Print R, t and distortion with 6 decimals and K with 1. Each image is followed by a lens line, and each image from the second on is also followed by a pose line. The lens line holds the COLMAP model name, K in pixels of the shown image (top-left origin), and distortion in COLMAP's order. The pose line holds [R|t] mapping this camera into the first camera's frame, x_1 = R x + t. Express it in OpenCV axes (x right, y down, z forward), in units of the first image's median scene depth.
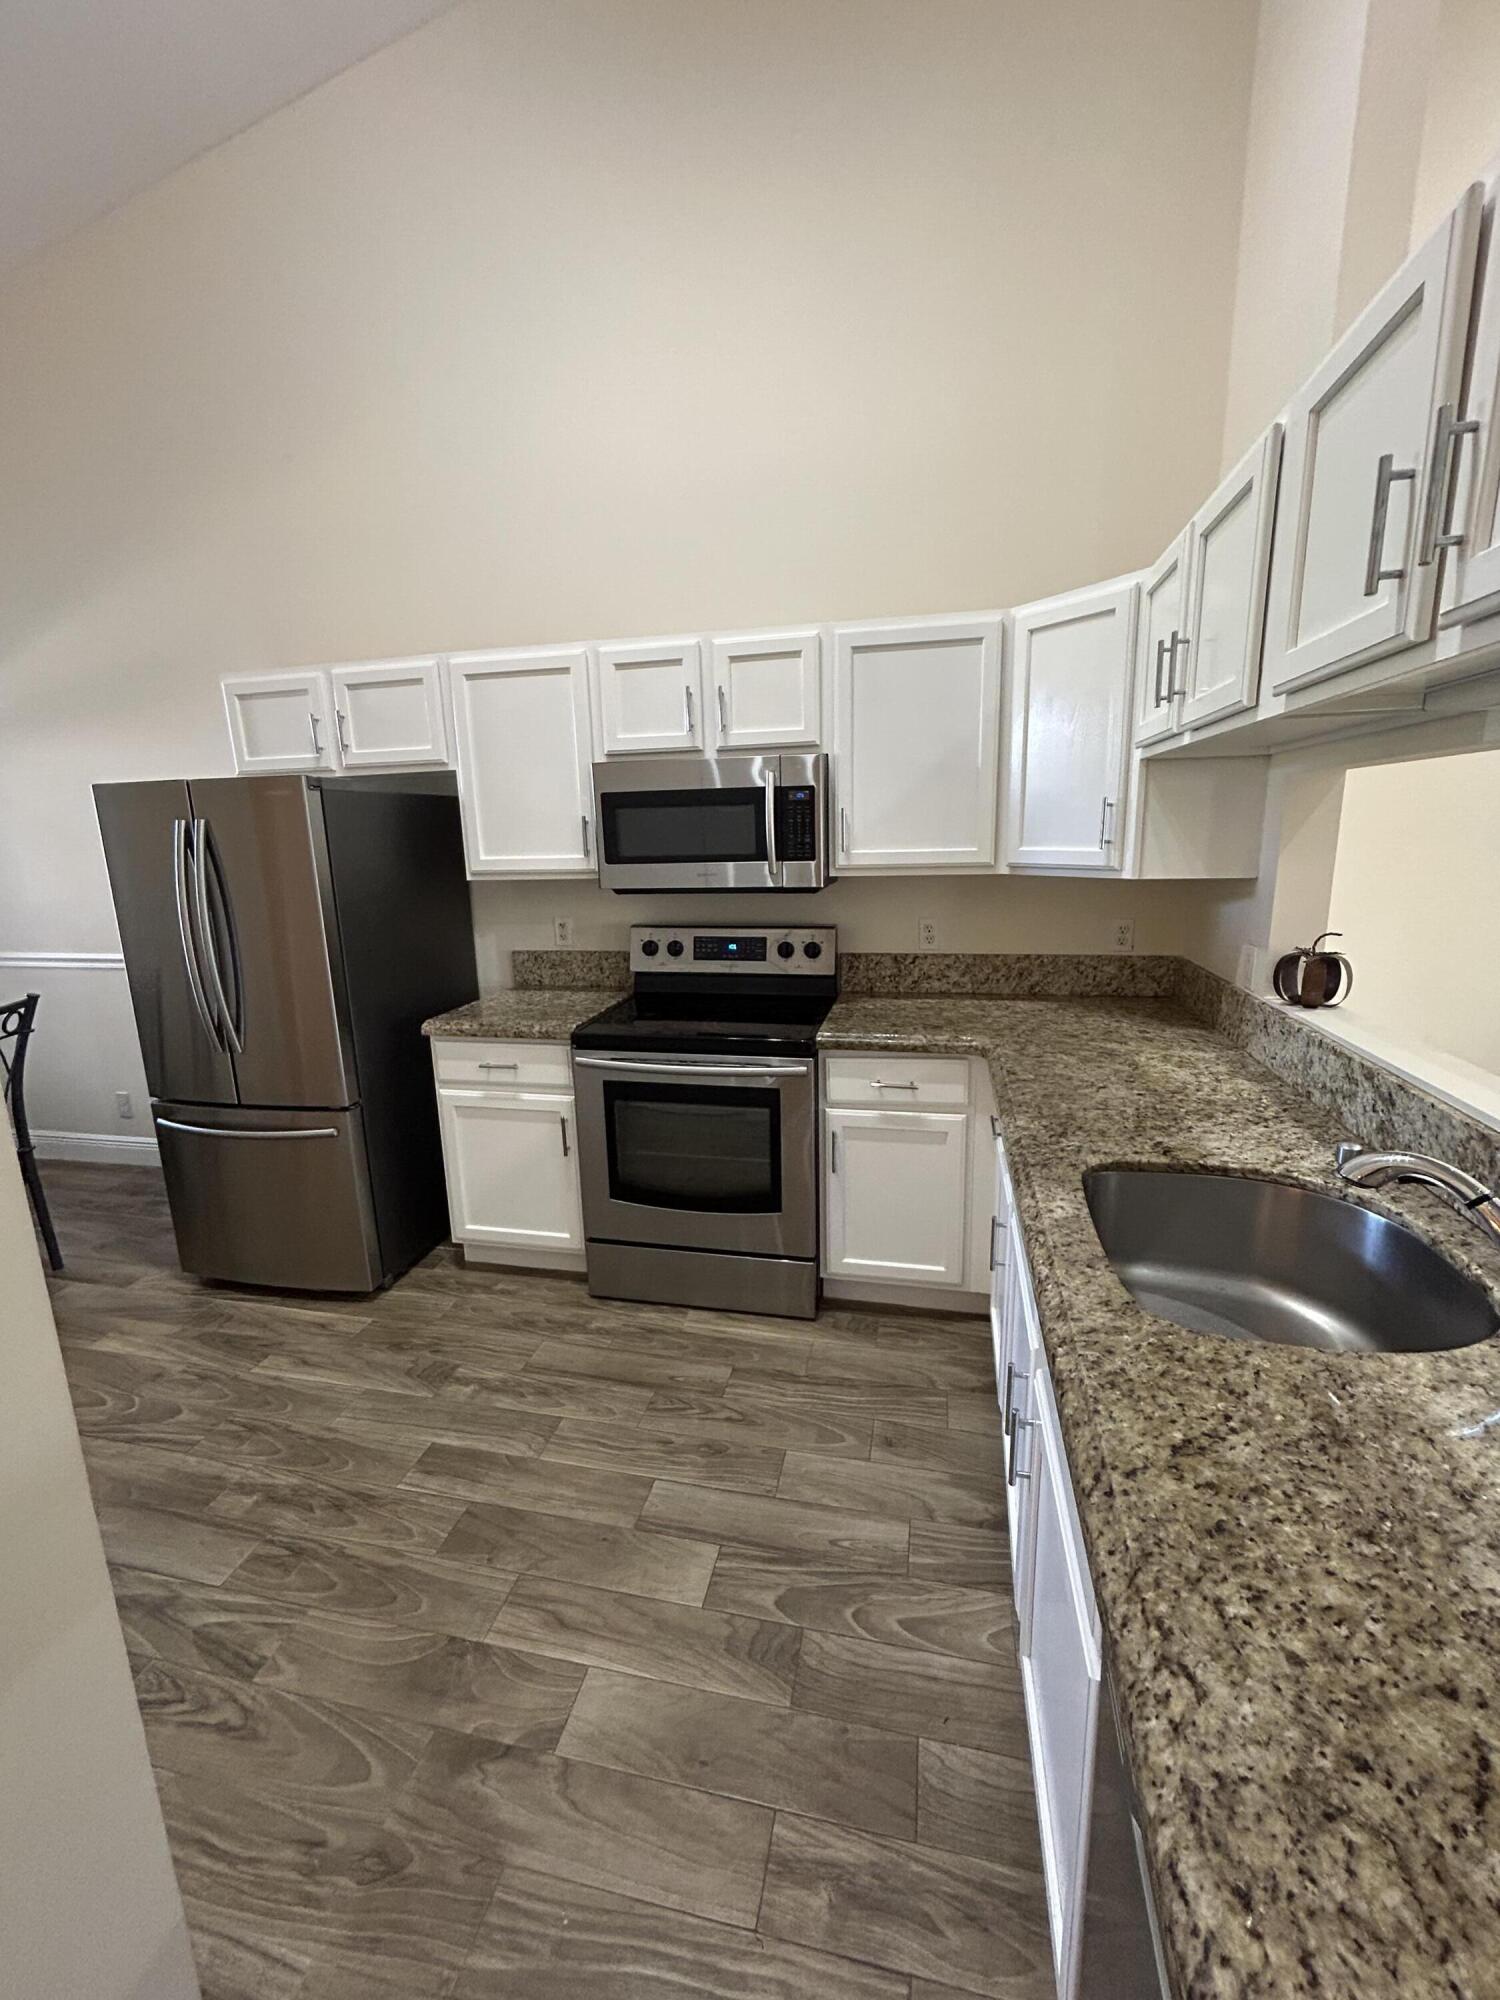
lens RADIAL K [[818.1, 0, 756.2], [0, 818.1, 993.8], [0, 0, 1]] dist [-0.002627, 0.001418]
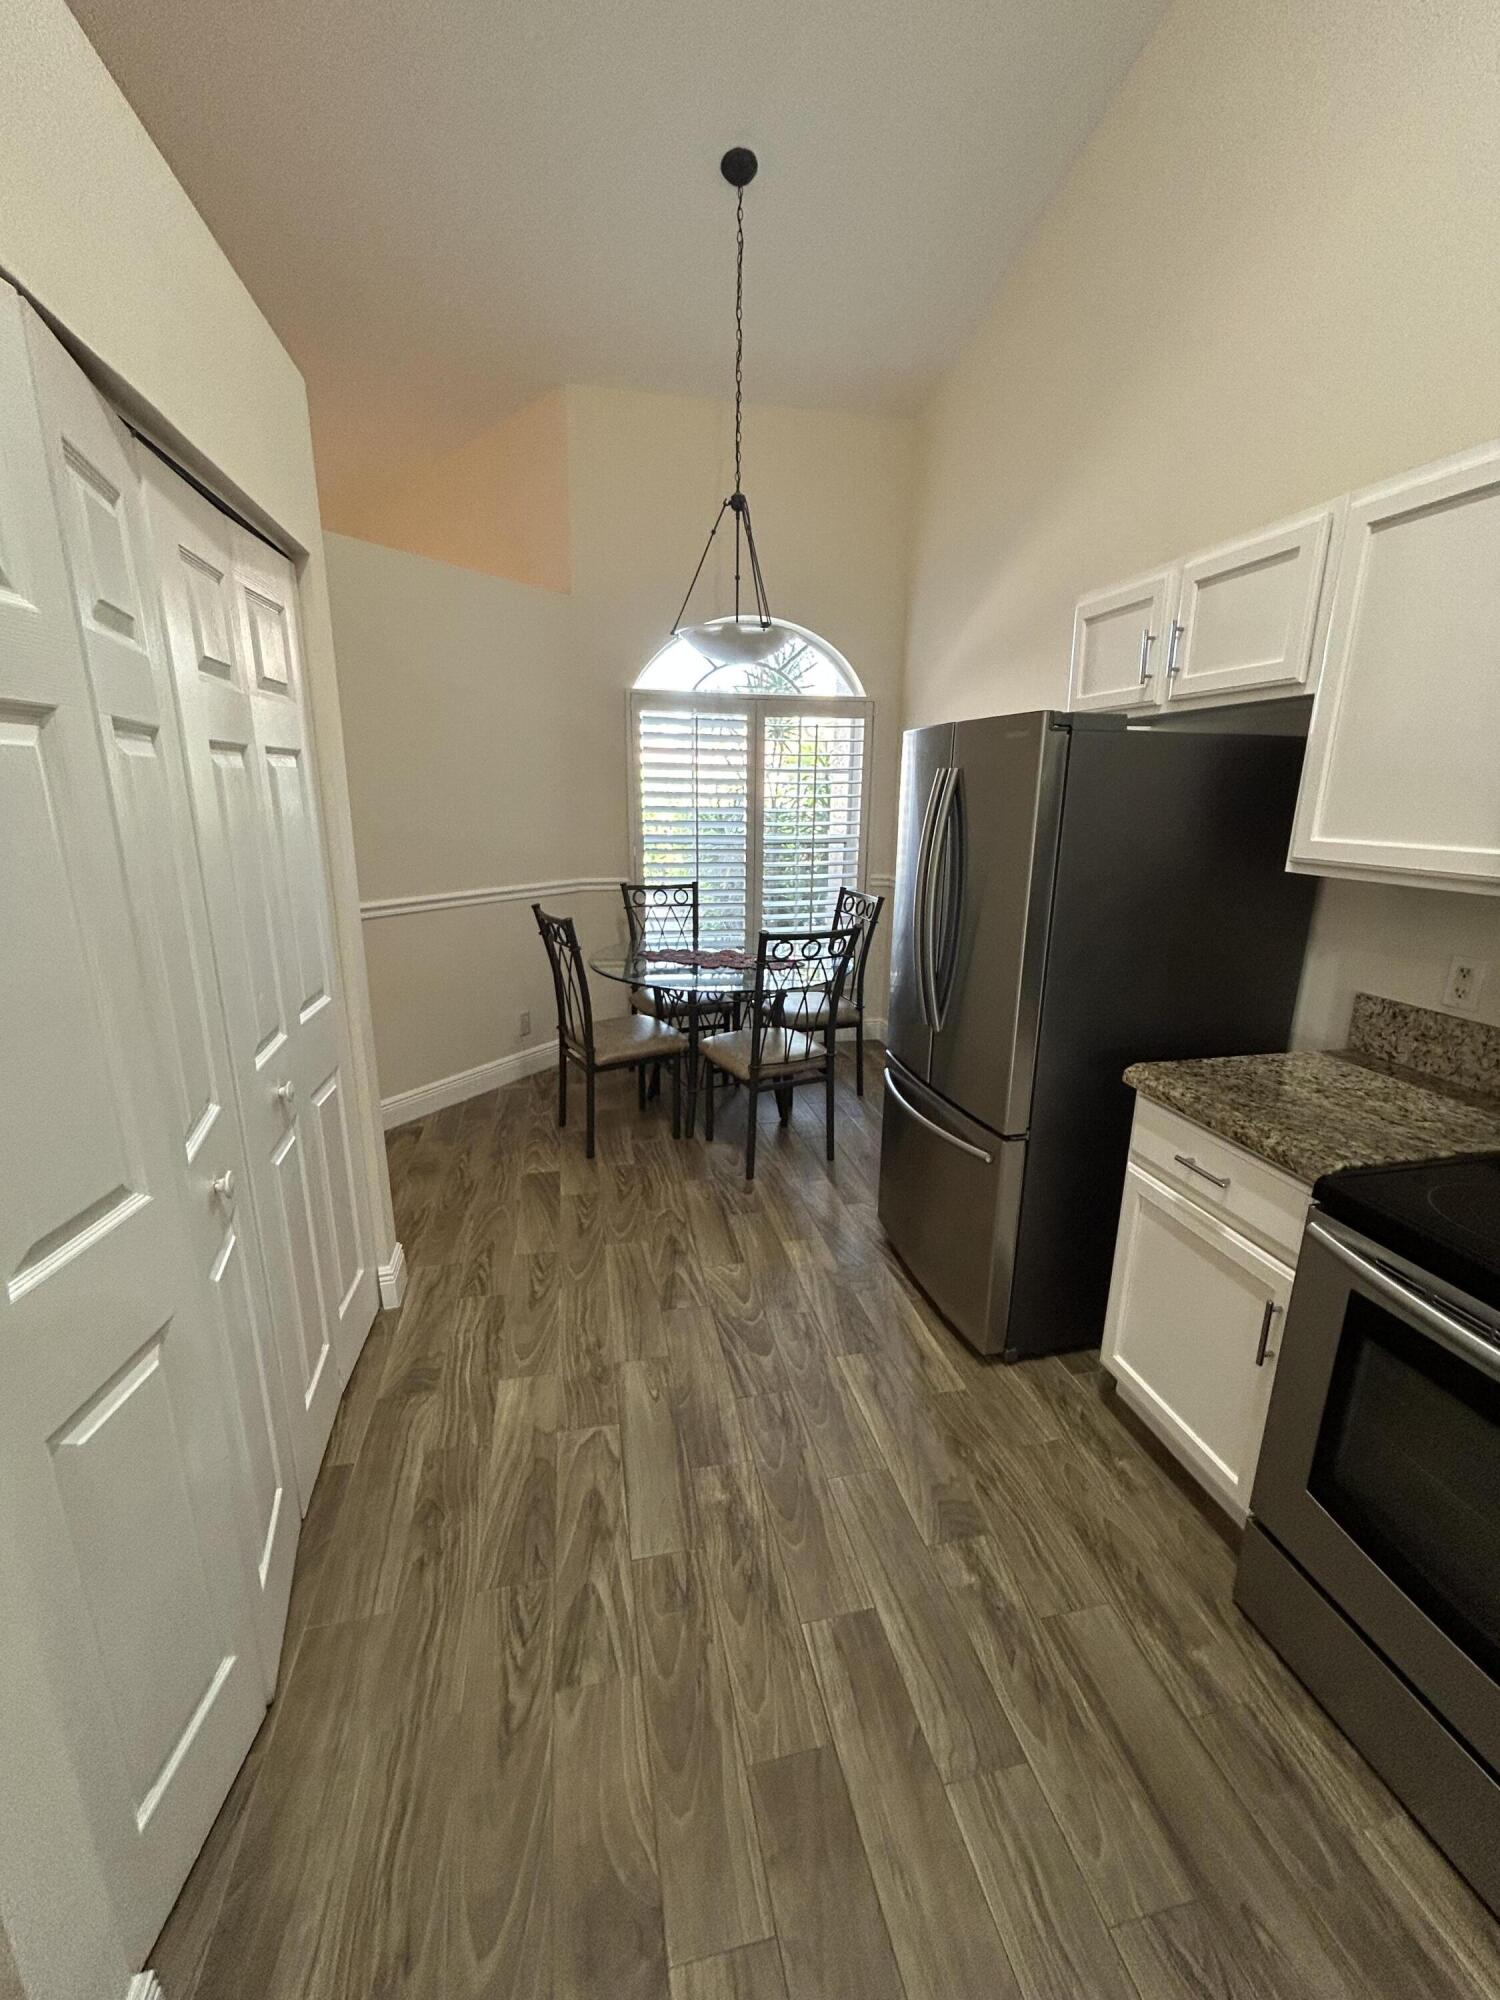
lens RADIAL K [[818.1, 0, 749.4], [0, 818.1, 996.2], [0, 0, 1]] dist [-0.002627, 0.001418]
pose [[0.422475, 0.254649, -0.869867, 0.052707], [-0.204892, 0.961710, 0.182024, -0.085373], [0.882912, 0.101328, 0.458474, 0.395857]]
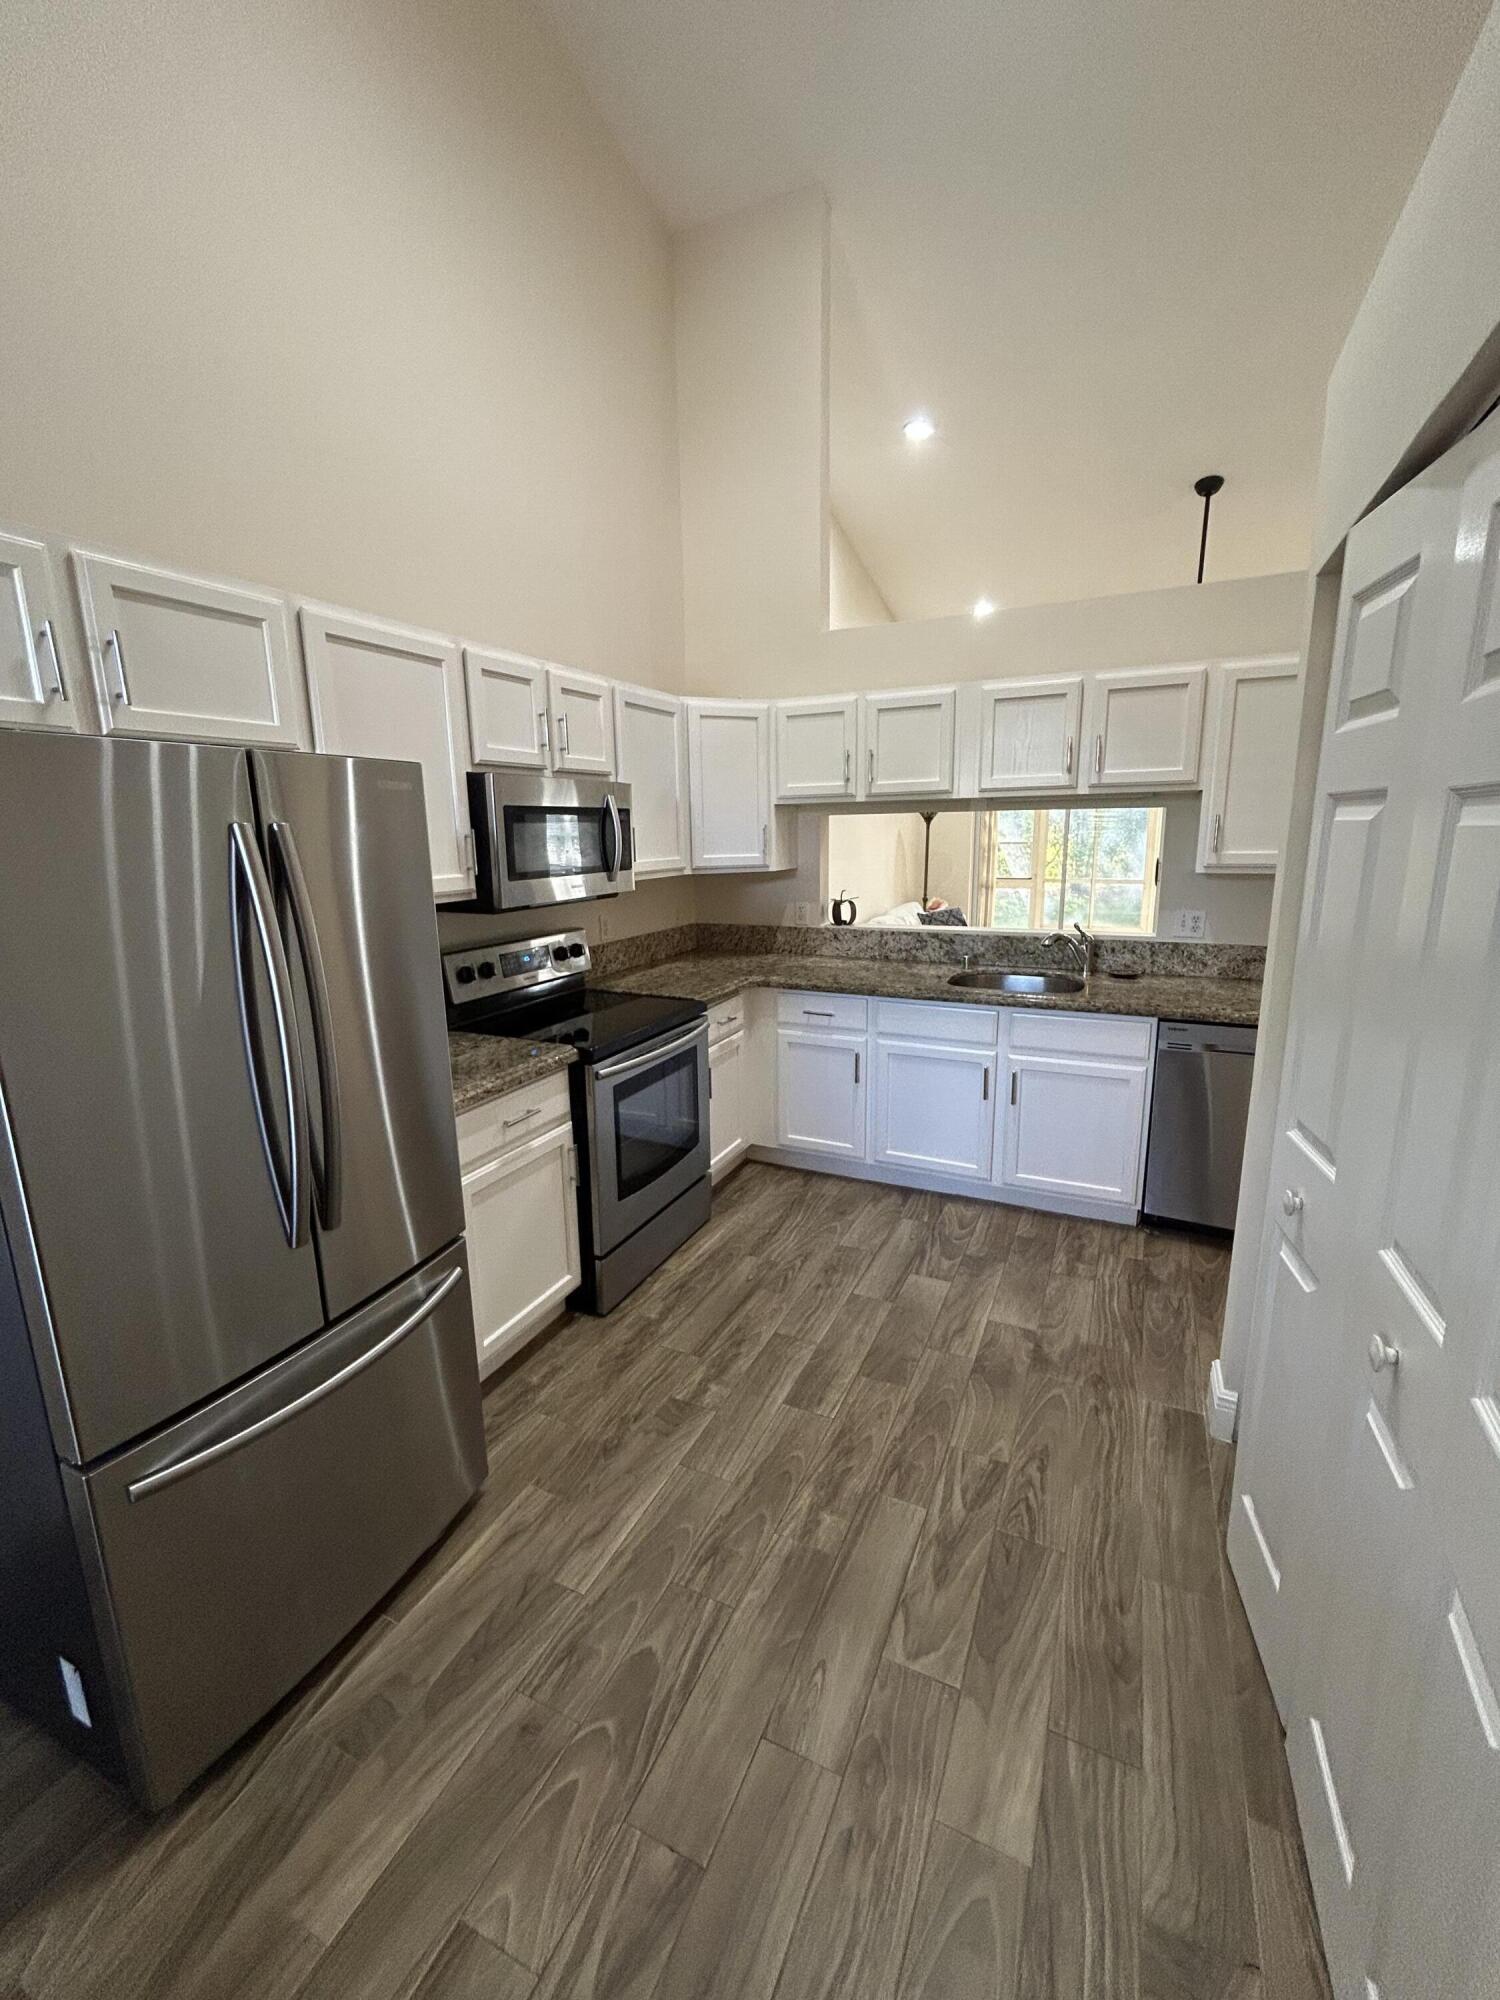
lens RADIAL K [[818.1, 0, 754.2], [0, 818.1, 992.6], [0, 0, 1]] dist [-0.002627, 0.001418]
pose [[0.216003, -0.173005, 0.960943, -1.083865], [0.201572, 0.970877, 0.129484, -0.102773], [-0.955359, 0.165731, 0.244585, 0.543646]]
